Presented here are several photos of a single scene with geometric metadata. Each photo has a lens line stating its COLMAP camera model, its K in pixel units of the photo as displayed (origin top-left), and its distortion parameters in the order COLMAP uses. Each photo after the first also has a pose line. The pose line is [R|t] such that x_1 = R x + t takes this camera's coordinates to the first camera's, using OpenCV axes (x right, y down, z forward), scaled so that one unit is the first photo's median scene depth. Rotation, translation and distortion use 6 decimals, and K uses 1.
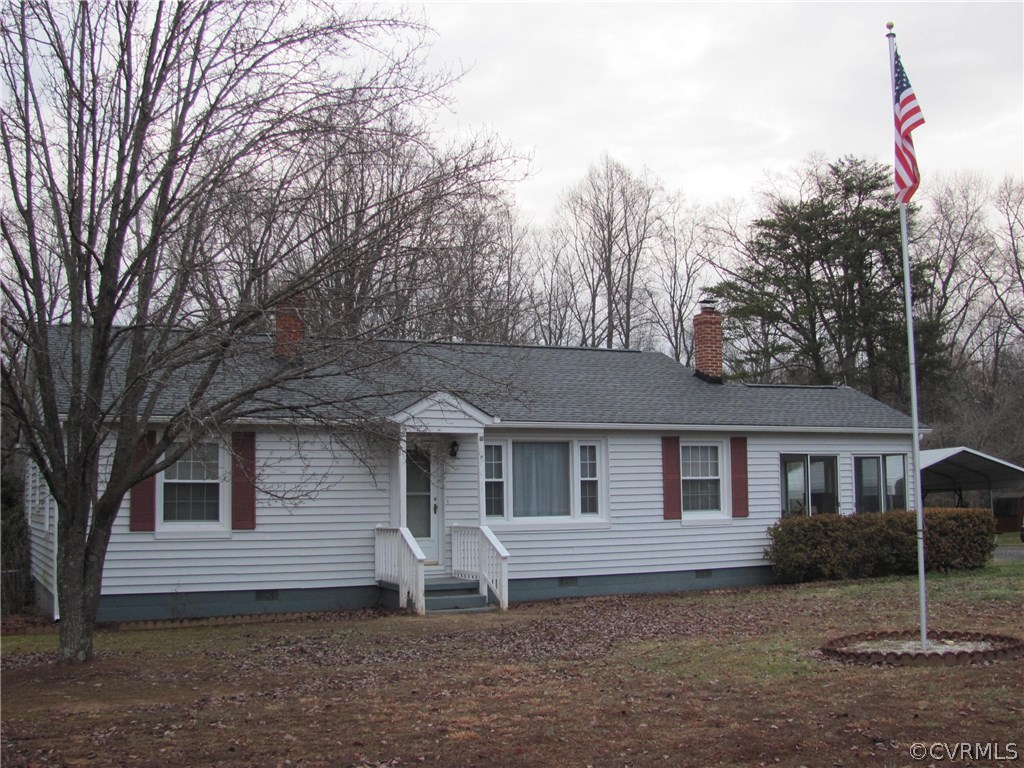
lens RADIAL K [[1182.7, 0, 503.4], [0, 1182.7, 383.3], [0, 0, 1]] dist [-0.125361, 0.000000]
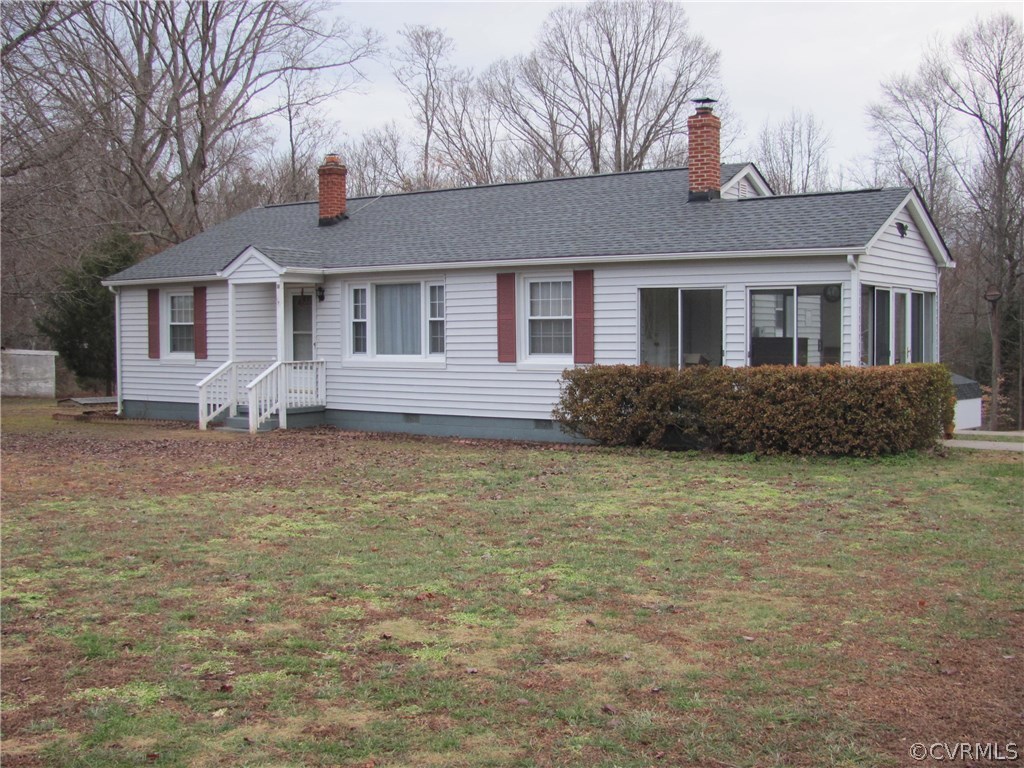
lens RADIAL K [[1182.7, 0, 510.5], [0, 1182.7, 379.4], [0, 0, 1]] dist [-0.125361, 0.000000]
pose [[0.500188, 0.048931, -0.864533, 0.973389], [0.083082, 0.991084, 0.104162, 0.032116], [0.861922, -0.123928, 0.491663, 0.550175]]
